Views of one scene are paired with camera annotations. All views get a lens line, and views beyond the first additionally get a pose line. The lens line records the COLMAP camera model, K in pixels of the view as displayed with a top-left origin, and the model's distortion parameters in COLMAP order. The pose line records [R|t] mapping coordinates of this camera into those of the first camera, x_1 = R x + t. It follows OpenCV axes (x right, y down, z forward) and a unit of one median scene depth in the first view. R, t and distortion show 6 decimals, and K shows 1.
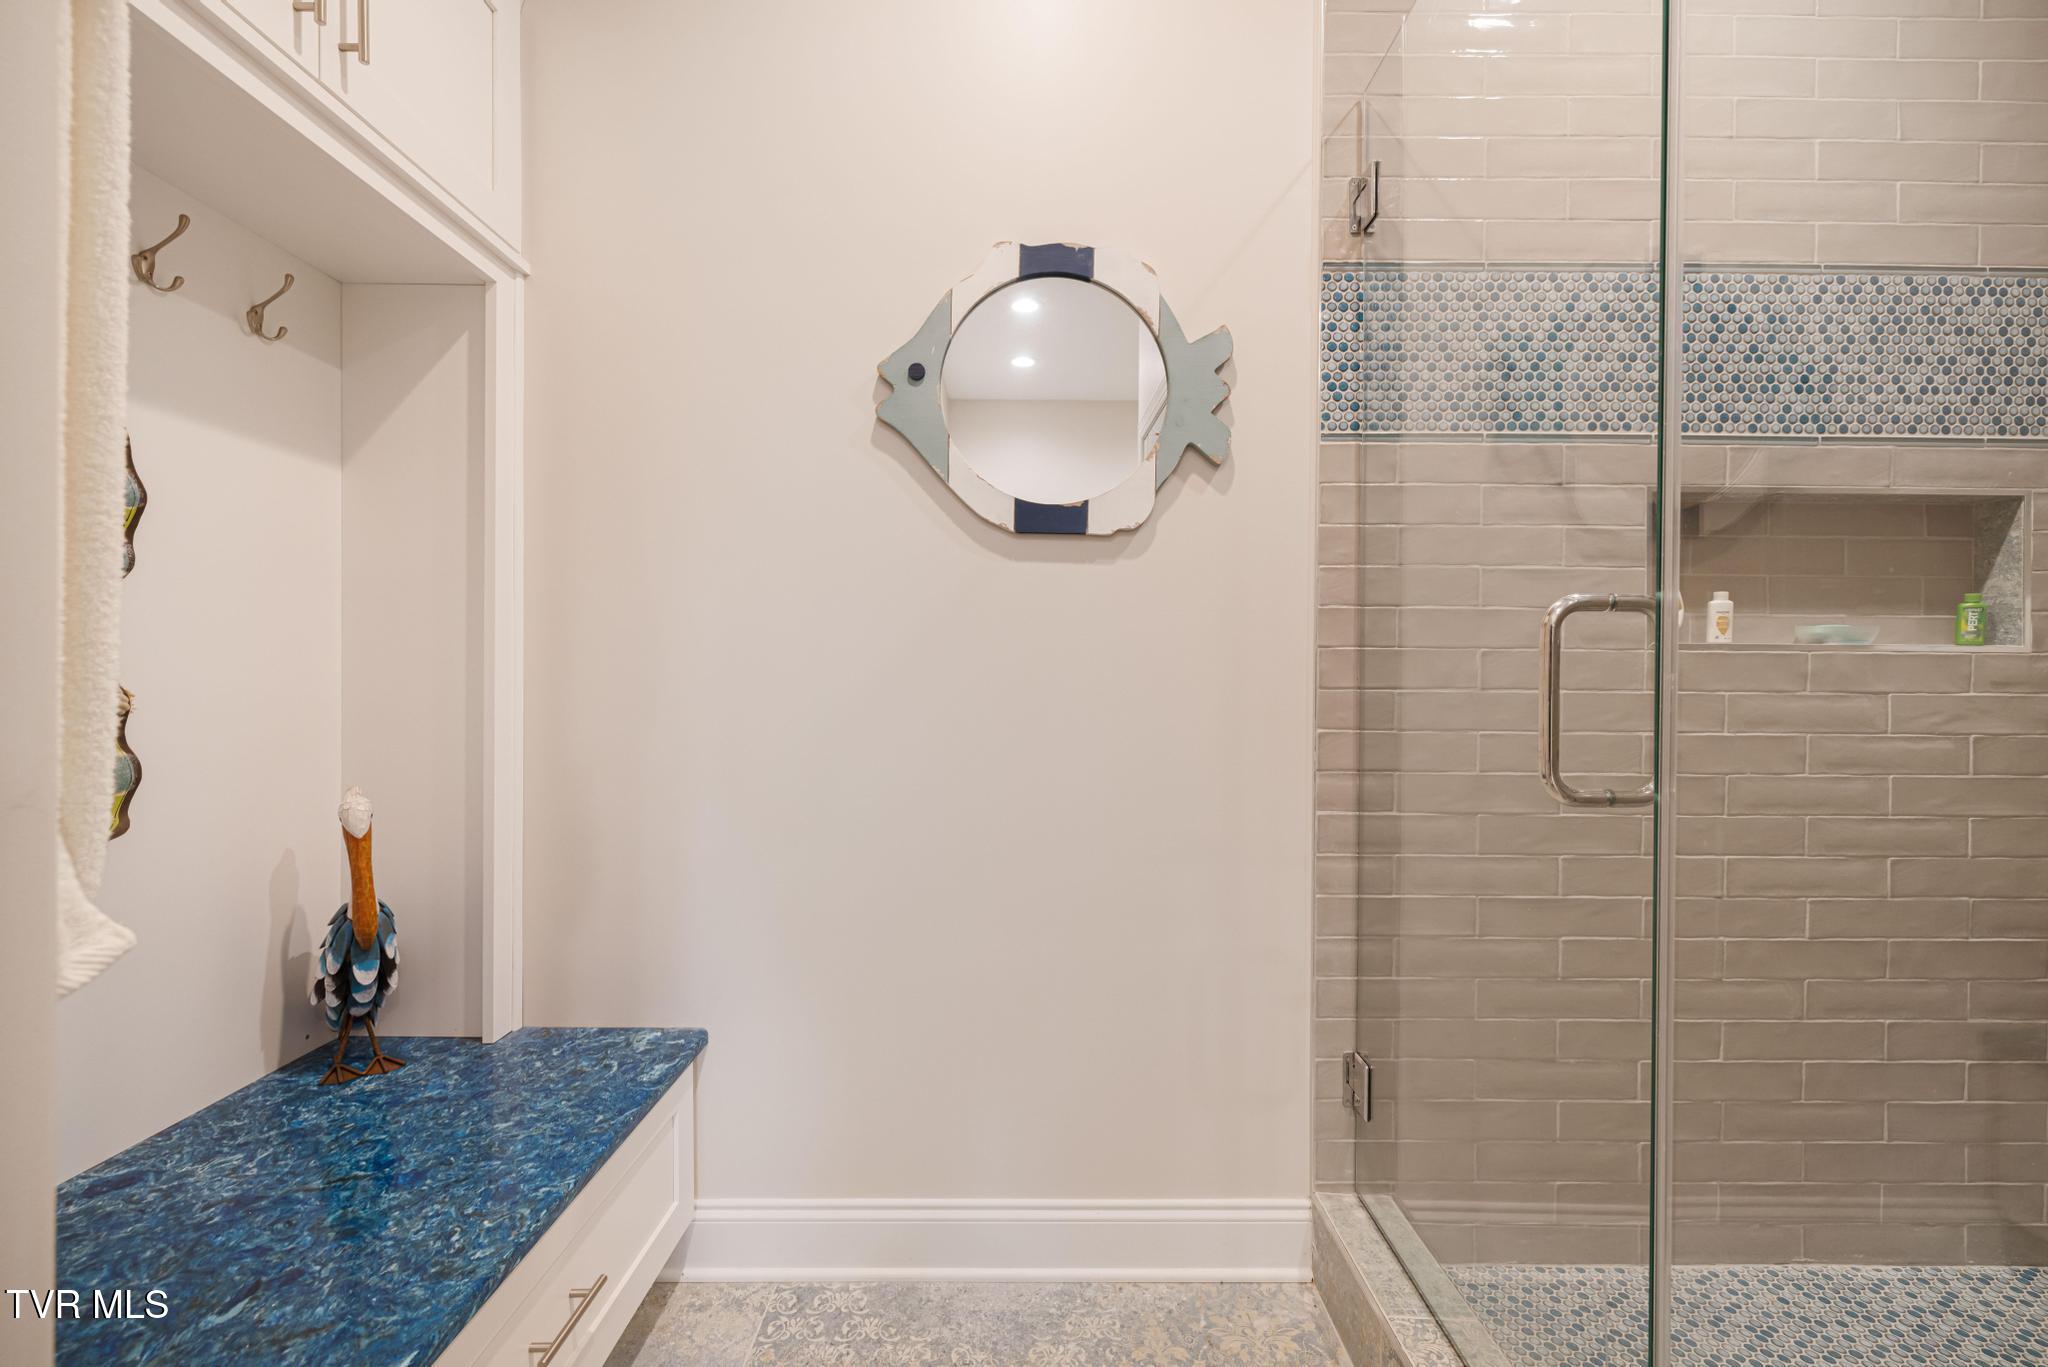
lens RADIAL K [[865.7, 0, 1025.6], [0, 865.7, 671.5], [0, 0, 1]] dist [-0.000485, 0.000006]
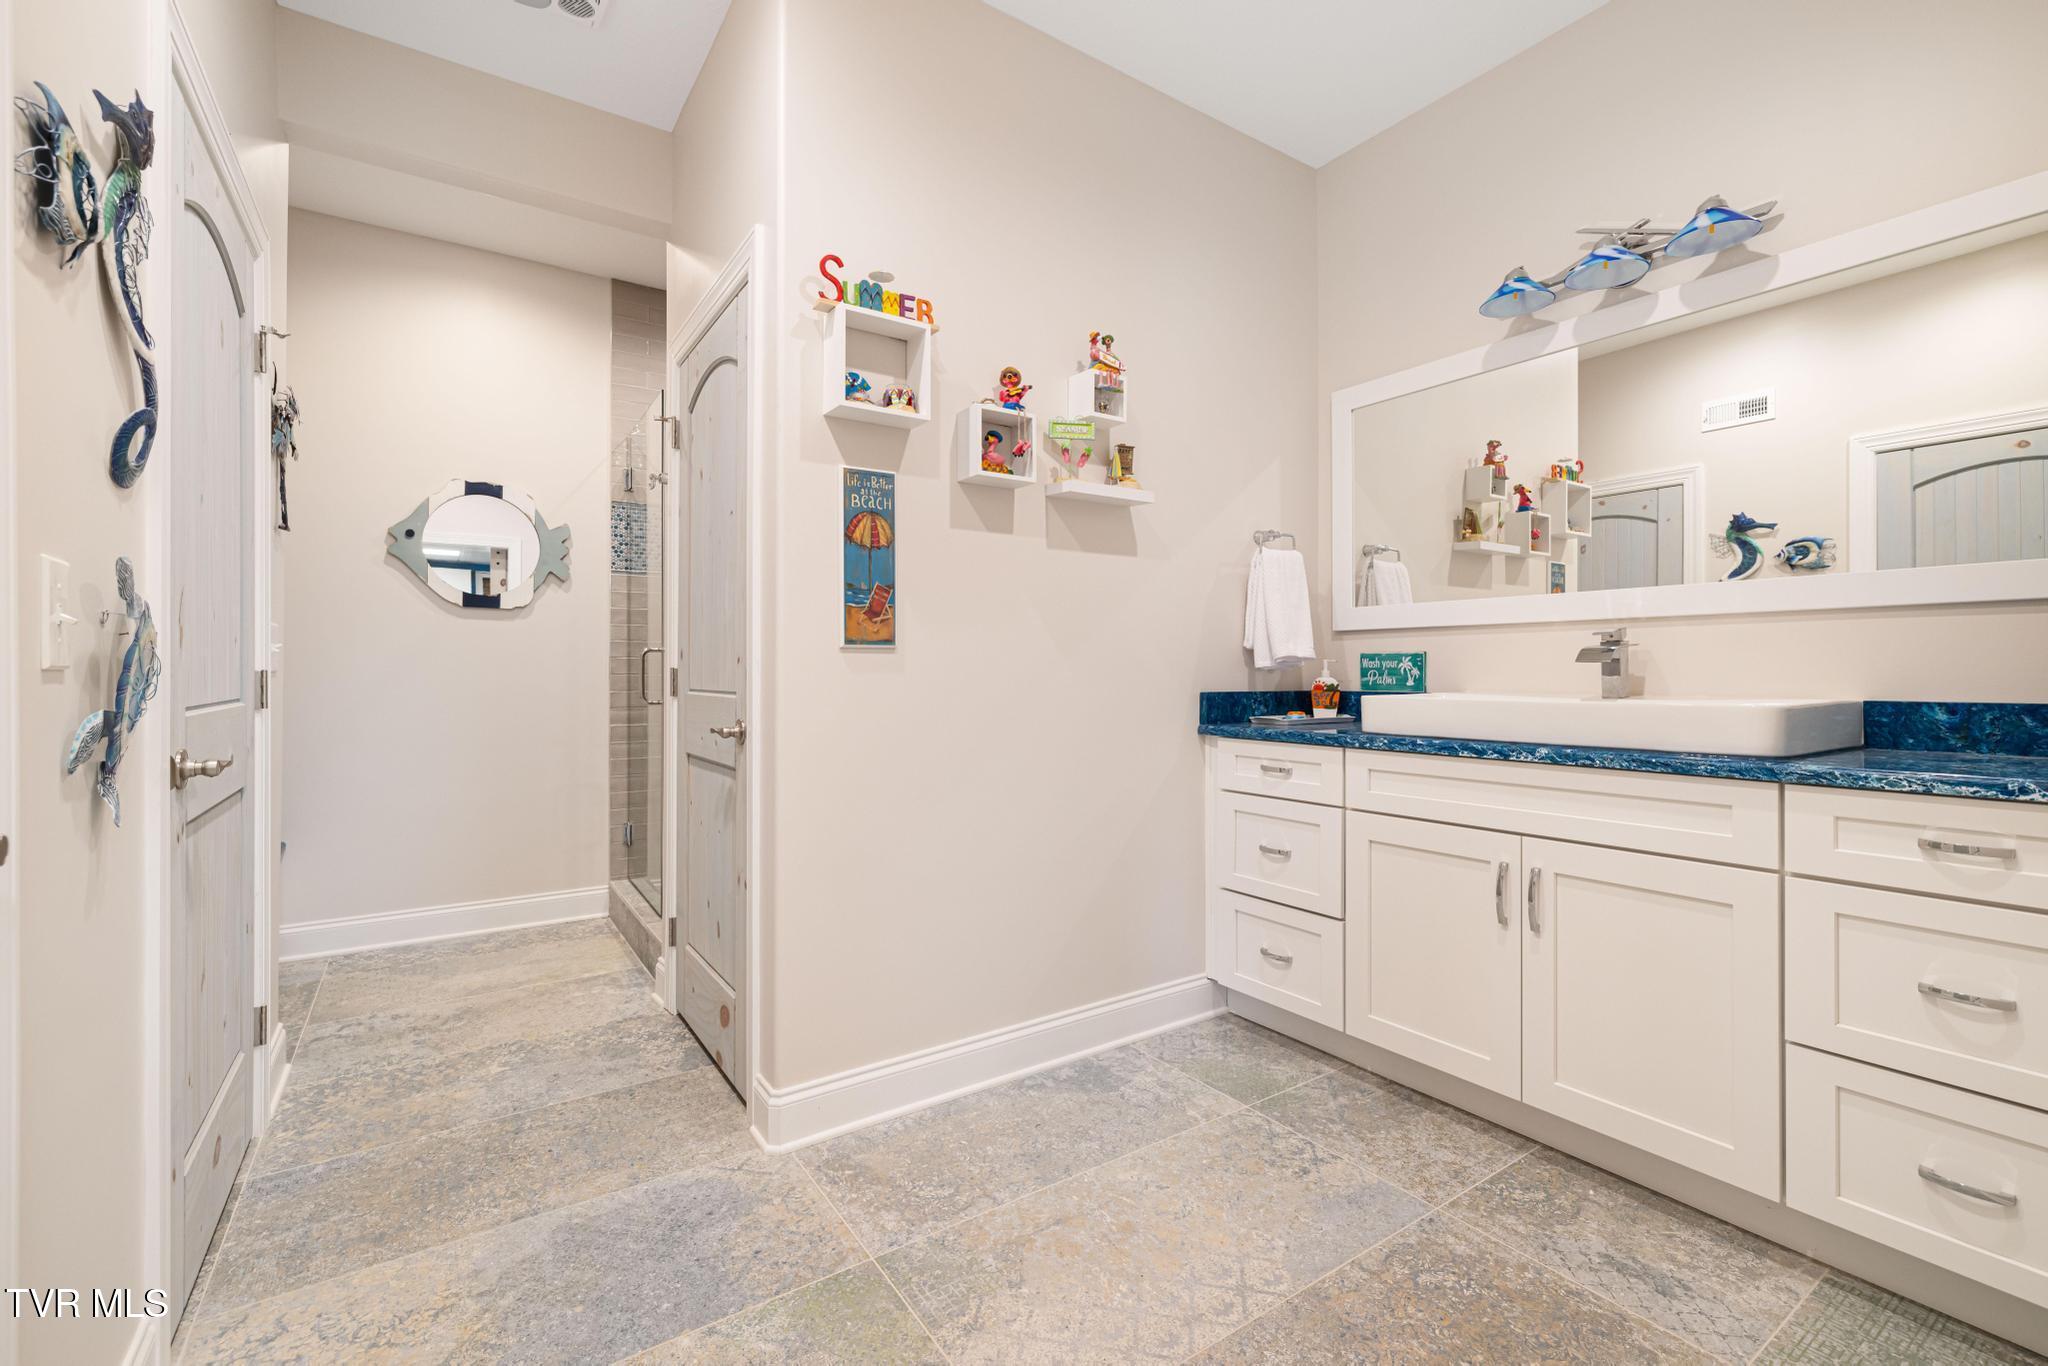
lens RADIAL K [[865.7, 0, 1025.6], [0, 865.7, 671.0], [0, 0, 1]] dist [-0.000485, 0.000006]
pose [[0.828827, -0.003621, 0.559493, -0.058490], [0.003951, 0.999992, 0.000620, 0.013467], [-0.559490, 0.001696, 0.828835, -1.685331]]
